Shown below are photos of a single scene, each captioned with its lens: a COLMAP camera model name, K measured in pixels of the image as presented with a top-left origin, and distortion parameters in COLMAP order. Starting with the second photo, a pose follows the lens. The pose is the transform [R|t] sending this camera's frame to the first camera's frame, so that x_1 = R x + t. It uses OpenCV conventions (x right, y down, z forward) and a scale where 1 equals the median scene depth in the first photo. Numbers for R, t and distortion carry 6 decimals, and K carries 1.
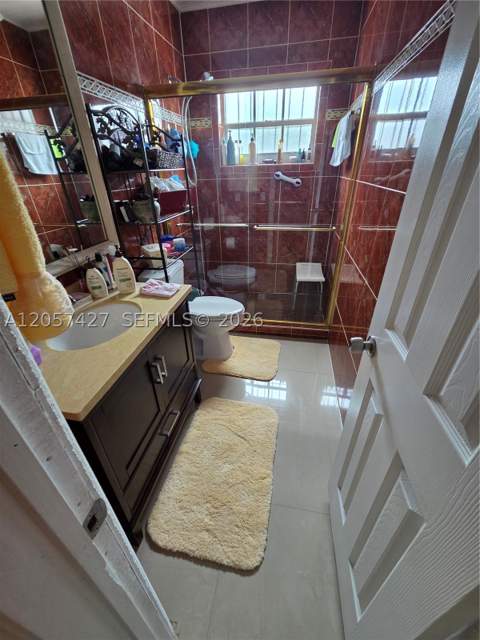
lens RADIAL K [[266.6, 0, 240.0], [0, 266.6, 320.0], [0, 0, 1]] dist [0.008667, 0.000053]
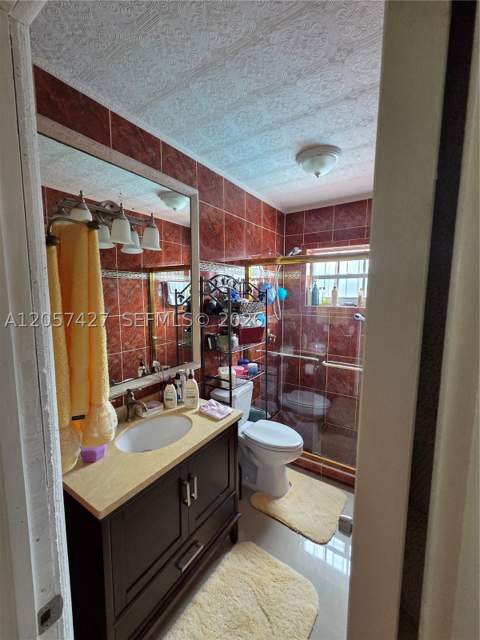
lens RADIAL K [[266.6, 0, 240.0], [0, 266.6, 320.0], [0, 0, 1]] dist [0.008667, 0.000053]
pose [[0.922746, 0.070878, -0.378834, 0.172920], [-0.215448, 0.909880, -0.354543, -0.068432], [0.319564, 0.408772, 0.854859, -0.096257]]
